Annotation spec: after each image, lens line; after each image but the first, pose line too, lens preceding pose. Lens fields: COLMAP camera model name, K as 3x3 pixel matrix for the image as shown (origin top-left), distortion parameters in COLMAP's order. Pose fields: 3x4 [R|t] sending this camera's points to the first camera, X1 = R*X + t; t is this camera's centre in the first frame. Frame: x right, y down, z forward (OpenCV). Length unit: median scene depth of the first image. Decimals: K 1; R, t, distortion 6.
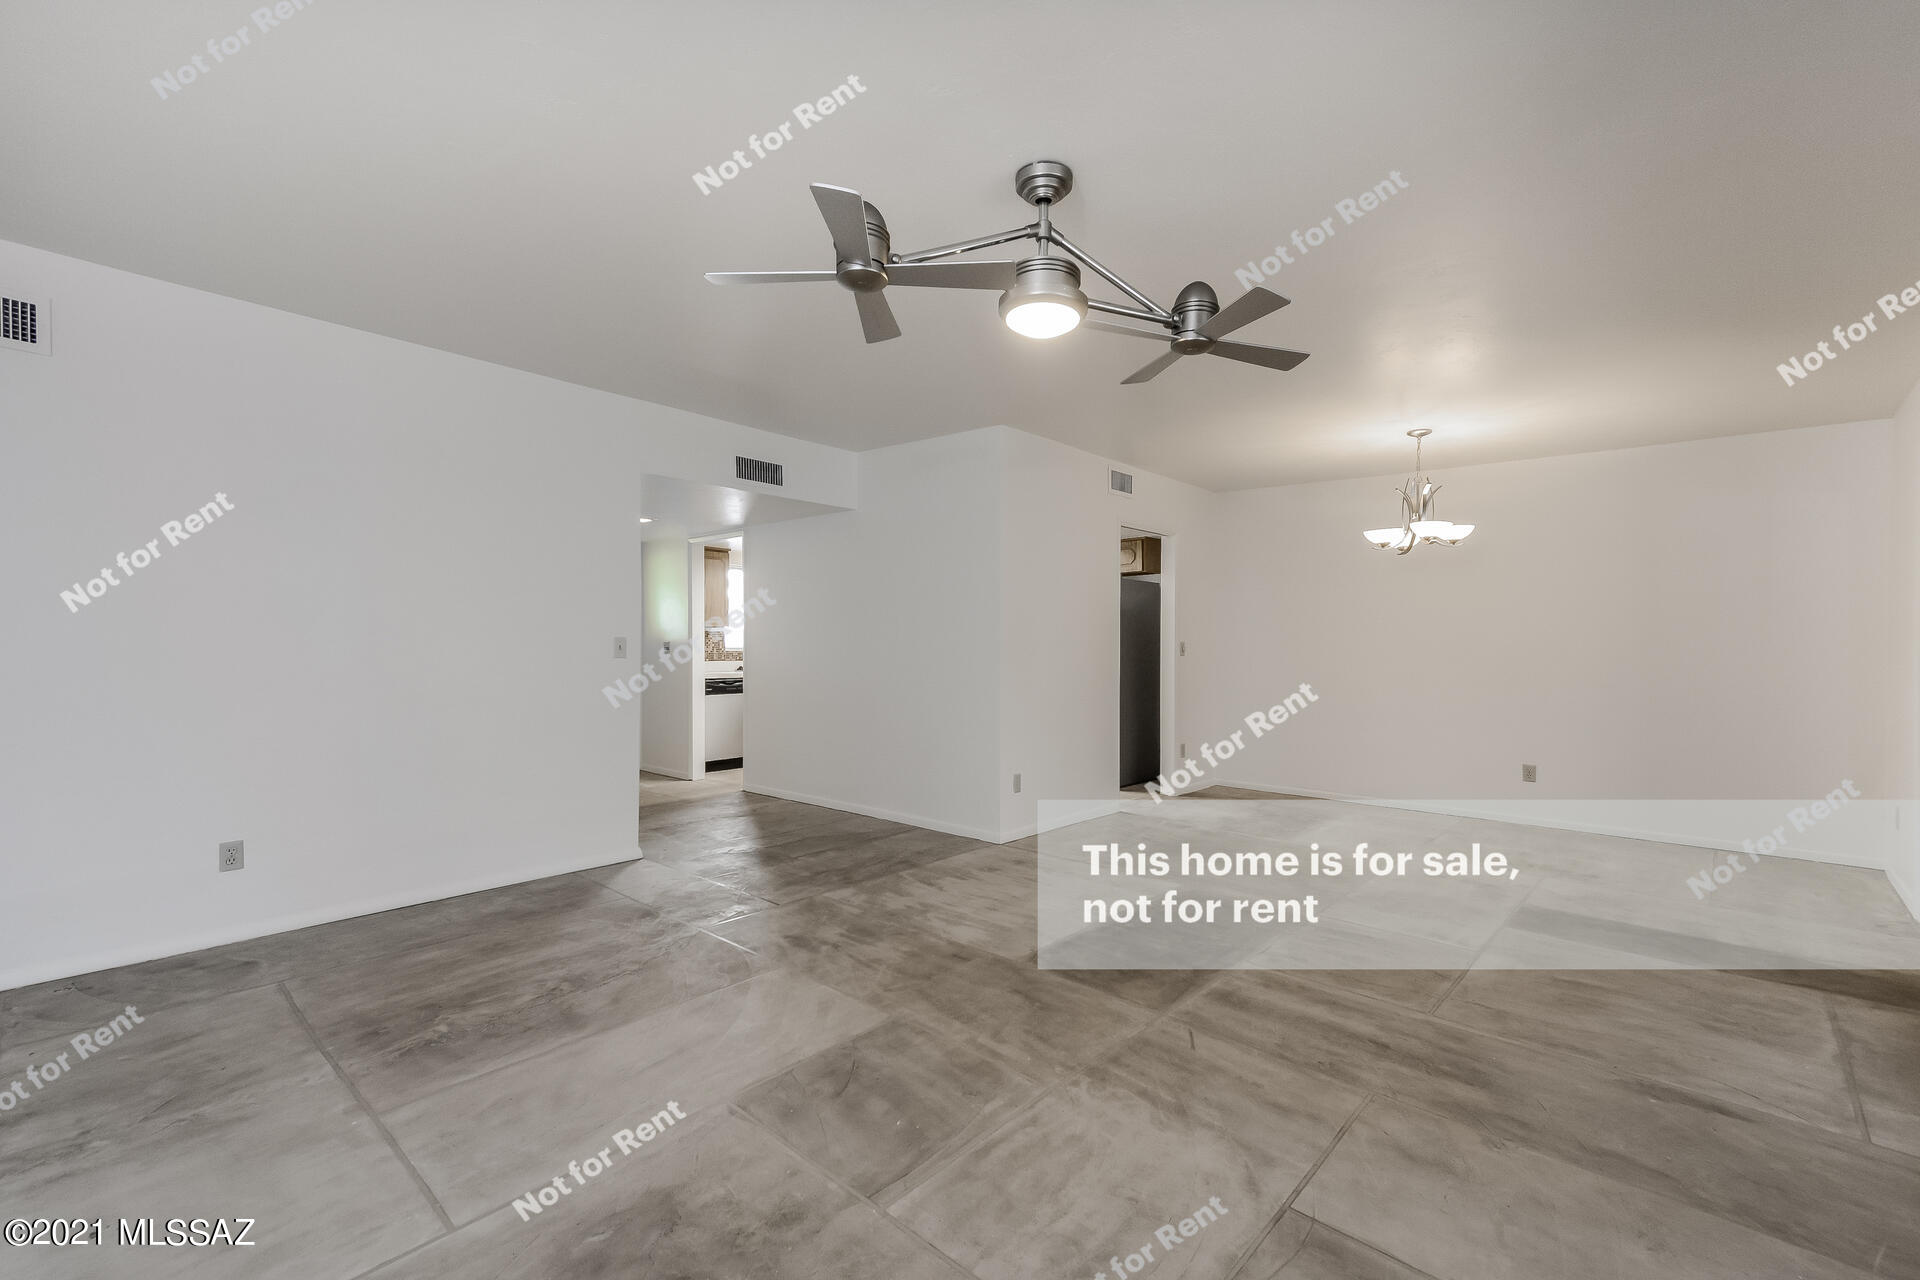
lens RADIAL K [[841.6, 0, 968.0], [0, 841.6, 648.4], [0, 0, 1]] dist [0.038900, -0.002646]
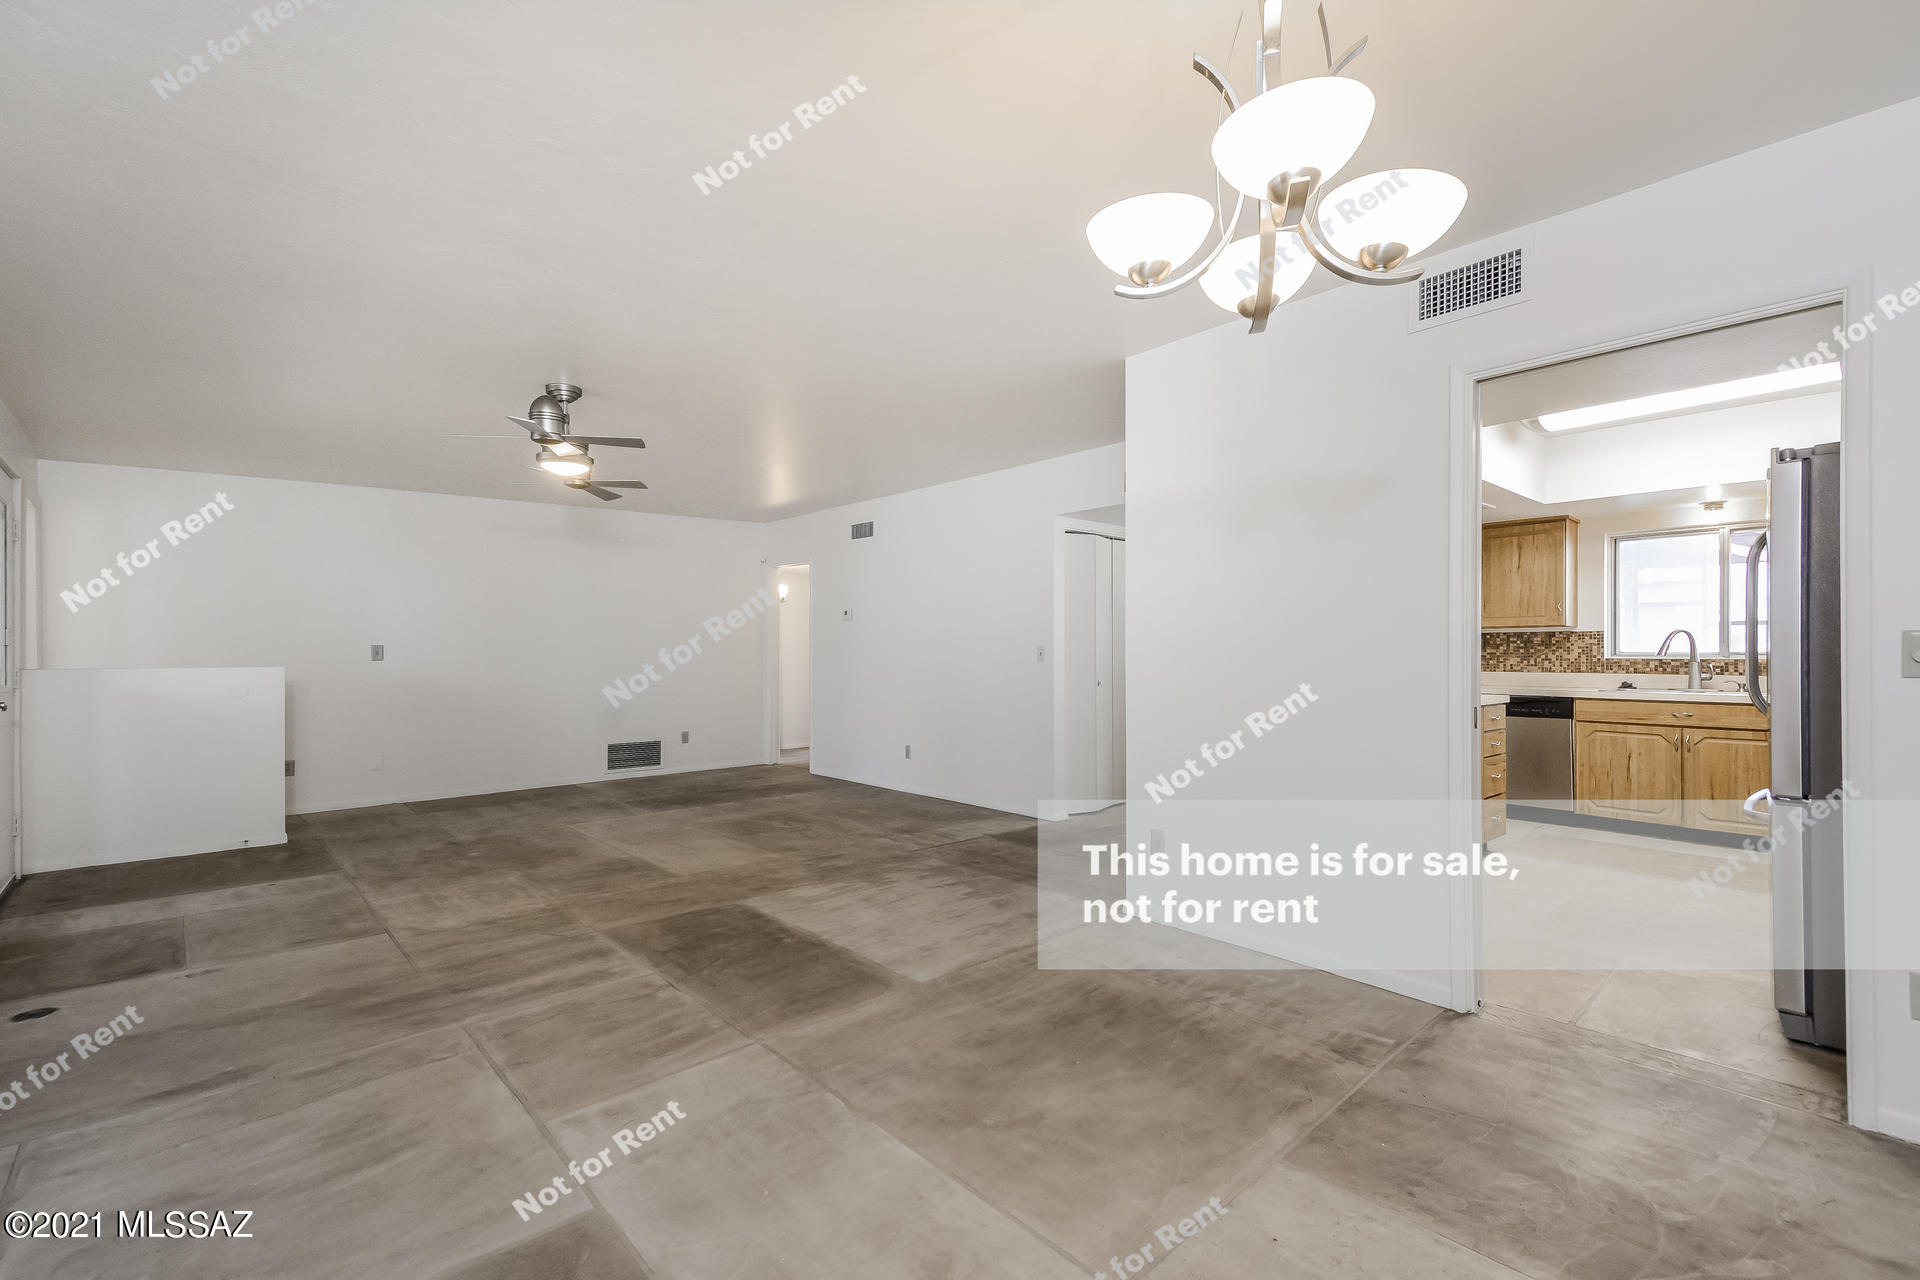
lens RADIAL K [[841.6, 0, 964.7], [0, 841.6, 649.0], [0, 0, 1]] dist [0.038900, -0.002646]
pose [[-0.103945, 0.003616, -0.994577, 1.444959], [-0.000404, 0.999993, 0.003678, -0.020052], [0.994583, 0.000784, -0.103942, 1.648554]]
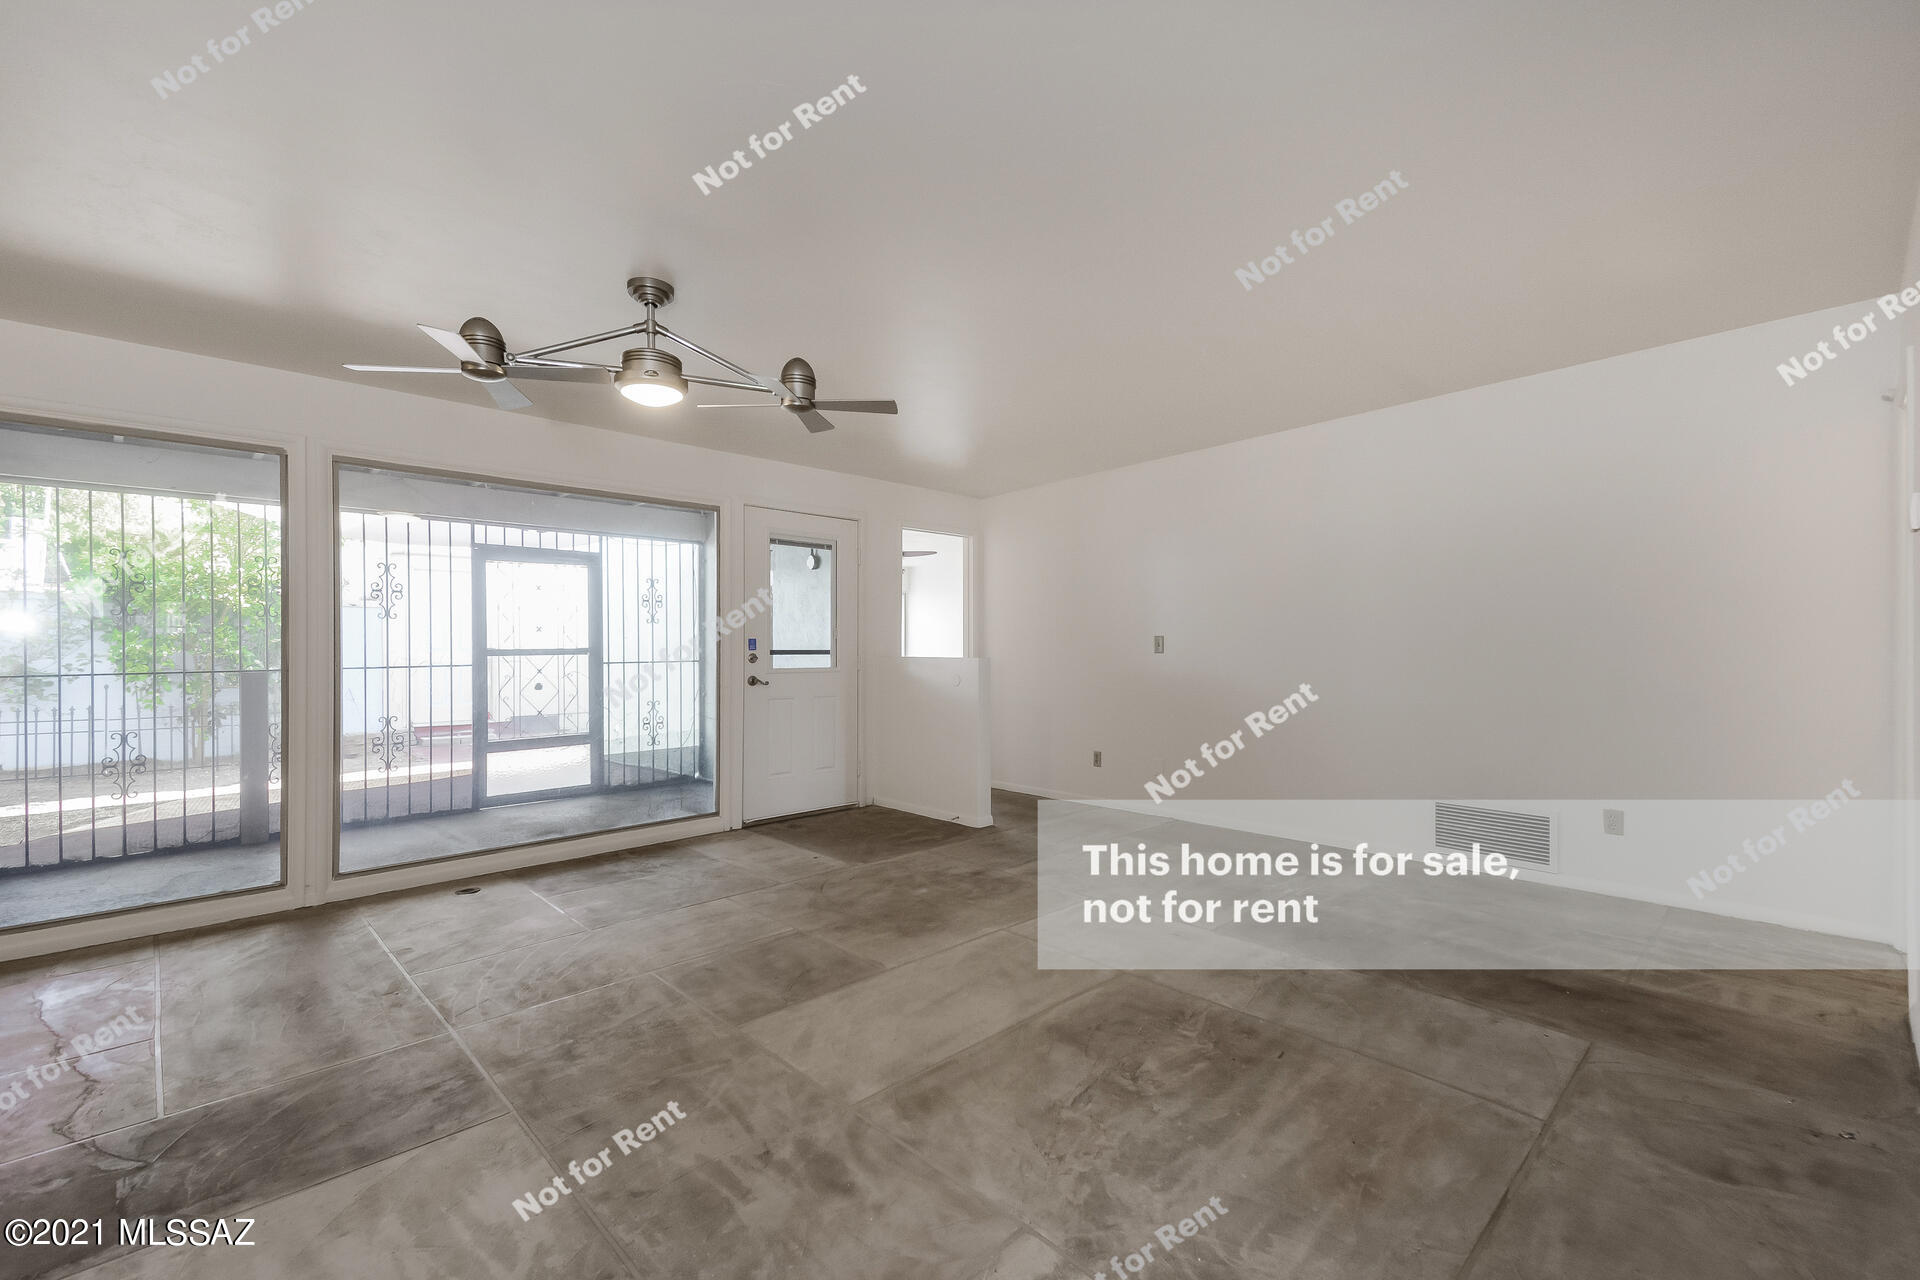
lens RADIAL K [[841.6, 0, 978.0], [0, 841.6, 646.0], [0, 0, 1]] dist [0.038900, -0.002646]
pose [[-0.998873, -0.004589, 0.047238, -0.387167], [-0.004374, 0.999980, 0.004654, -0.007627], [-0.047259, 0.004442, -0.998873, 1.859105]]
